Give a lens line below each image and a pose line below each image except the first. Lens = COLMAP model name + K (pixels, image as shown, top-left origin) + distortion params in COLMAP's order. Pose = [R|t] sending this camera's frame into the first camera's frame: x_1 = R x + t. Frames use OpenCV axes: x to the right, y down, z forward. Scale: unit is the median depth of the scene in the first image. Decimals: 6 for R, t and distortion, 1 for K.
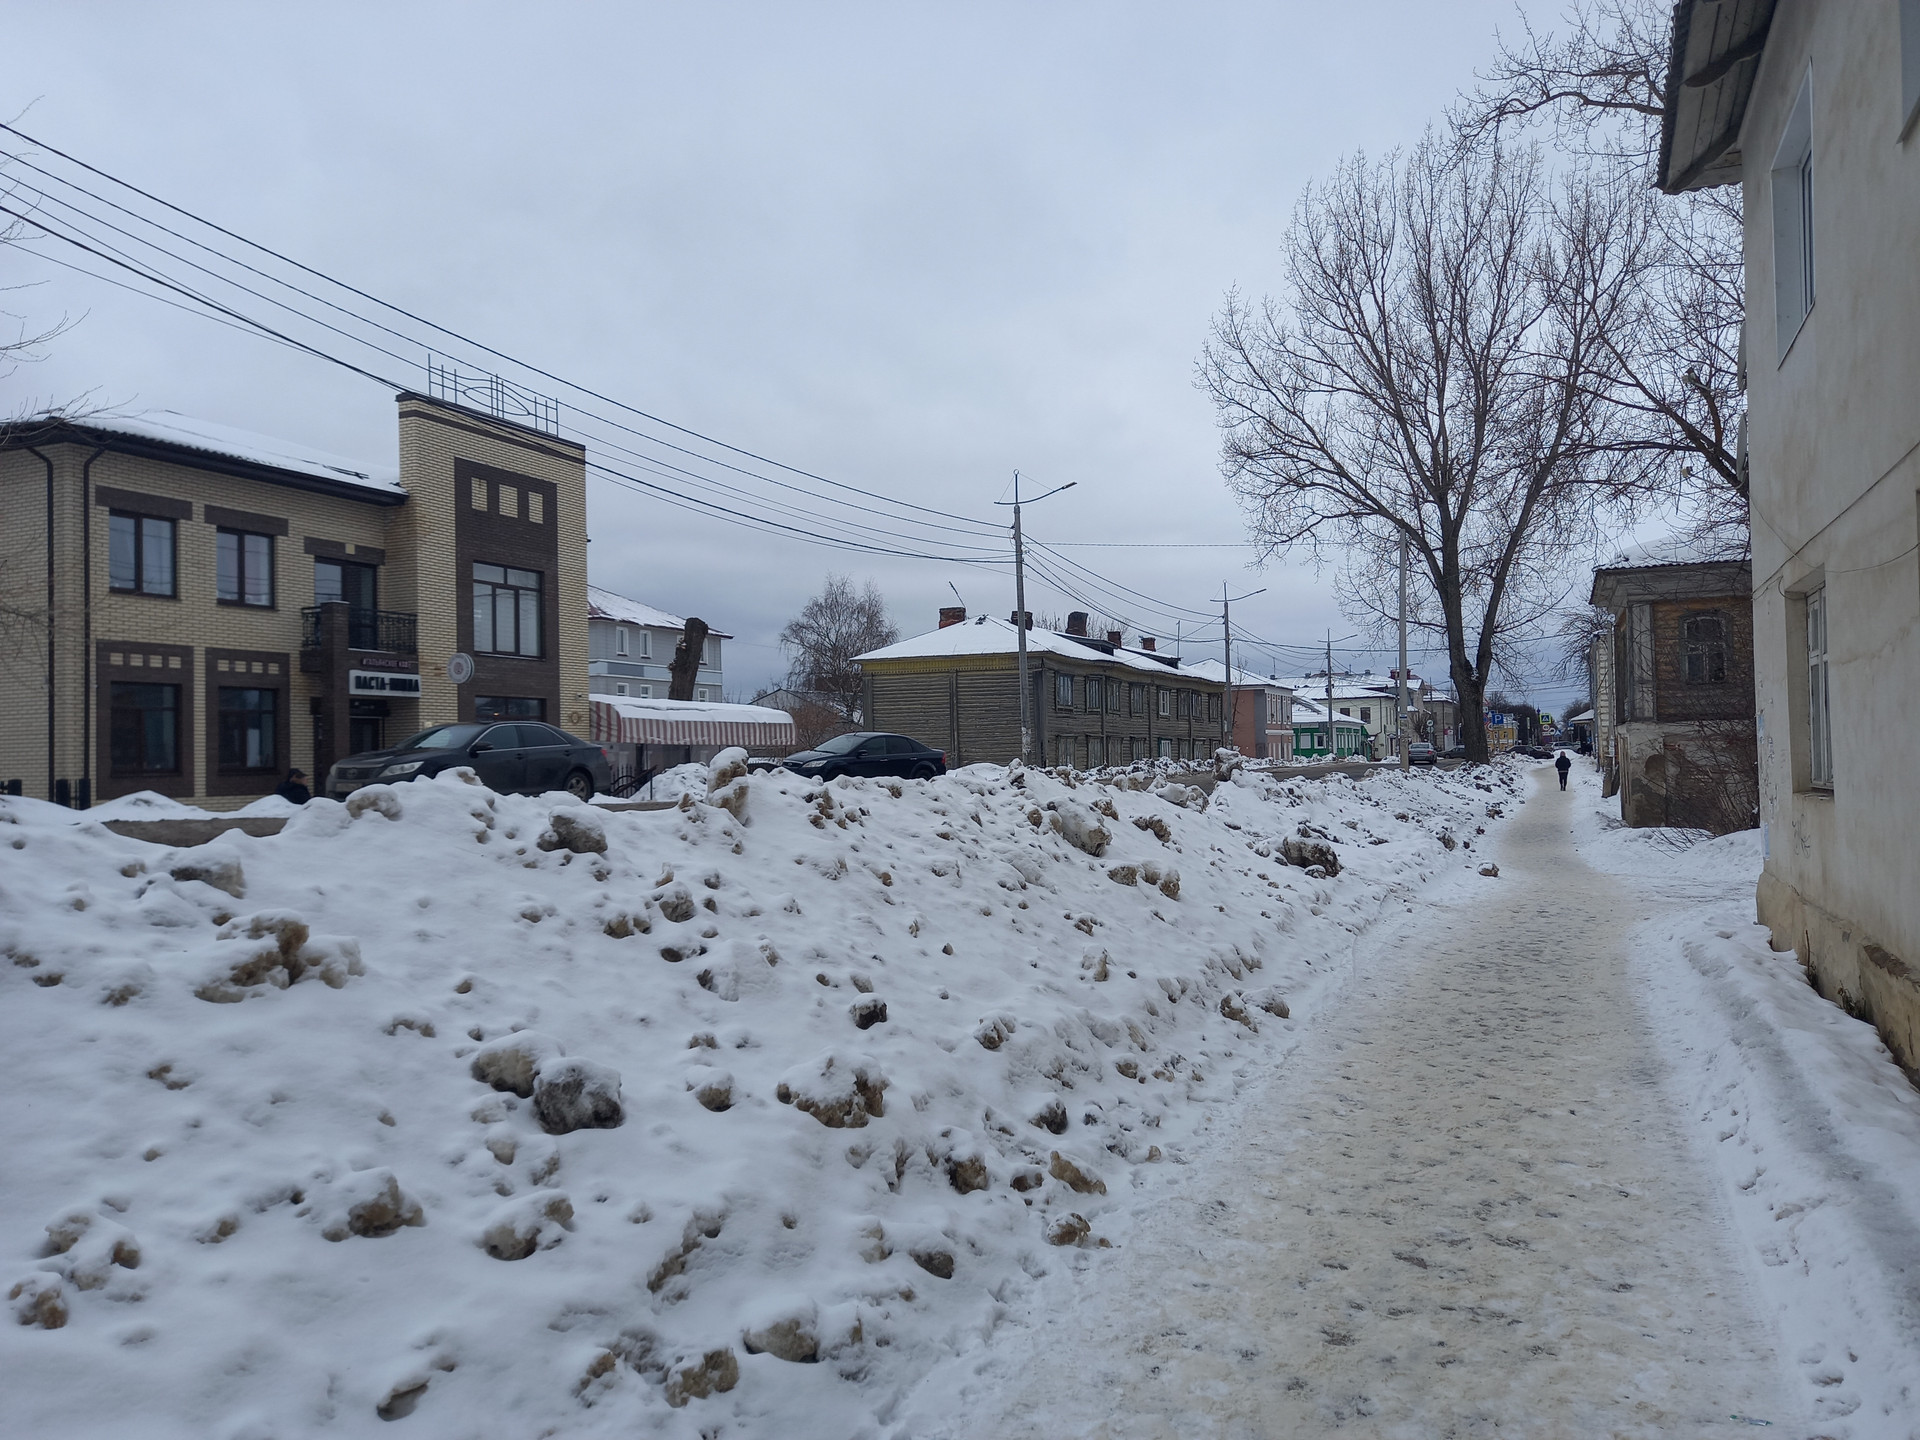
lens RADIAL K [[1404.1, 0, 962.2], [0, 1404.1, 722.7], [0, 0, 1]] dist [0.074040, -0.075837]
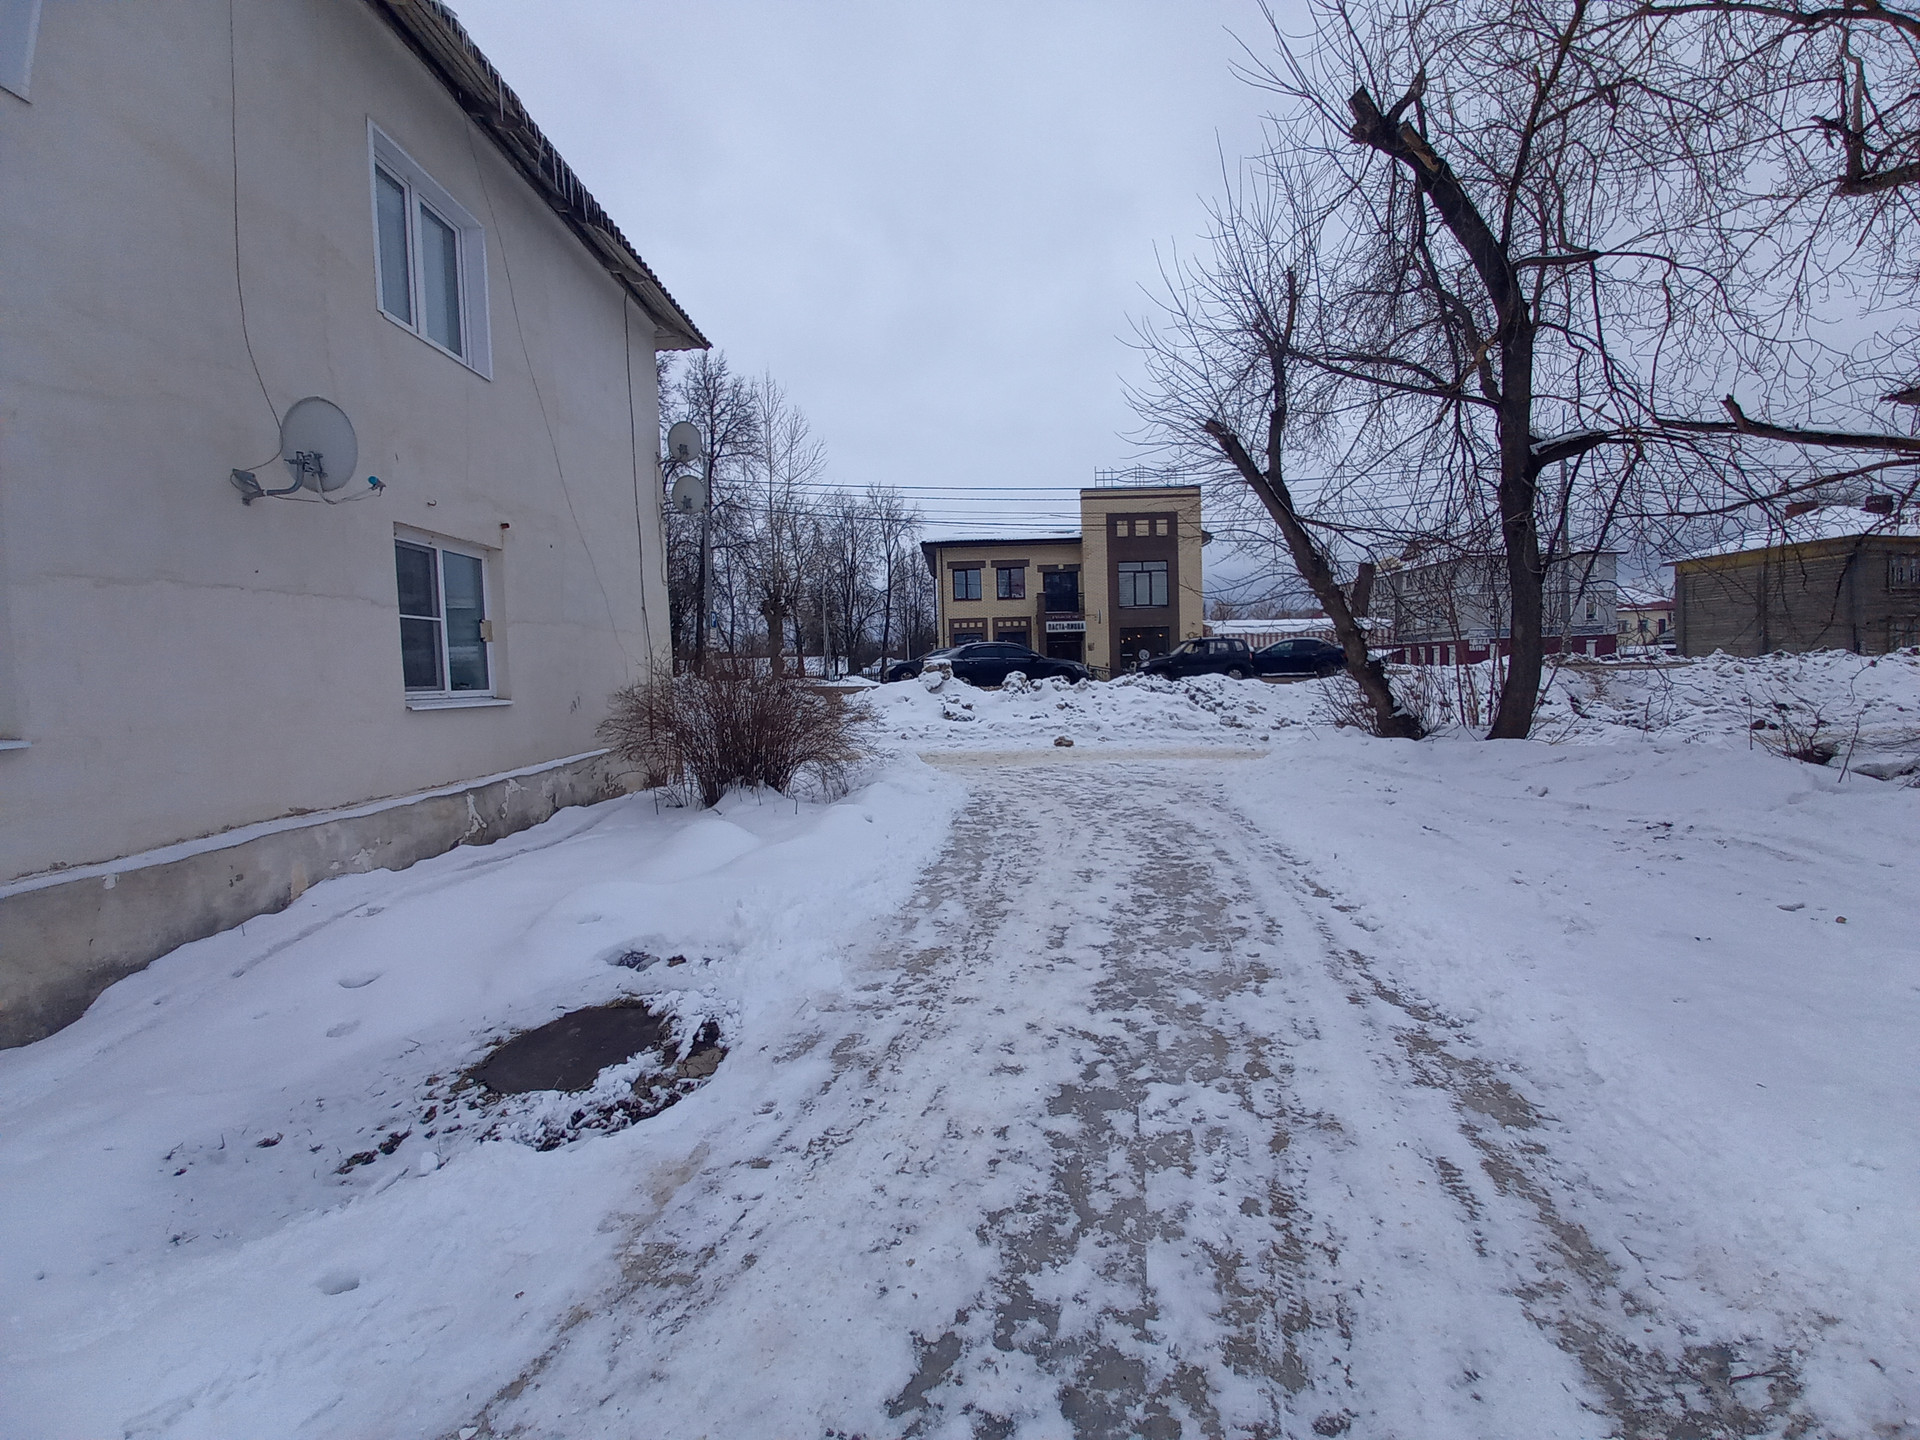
lens RADIAL K [[753.5, 0, 971.0], [0, 753.5, 707.7], [0, 0, 1]] dist [0.013187, -0.011944]
pose [[0.415043, 0.042079, -0.908828, 0.596401], [0.048028, 0.996524, 0.068072, 0.012333], [0.908533, -0.071902, 0.411579, 0.353195]]
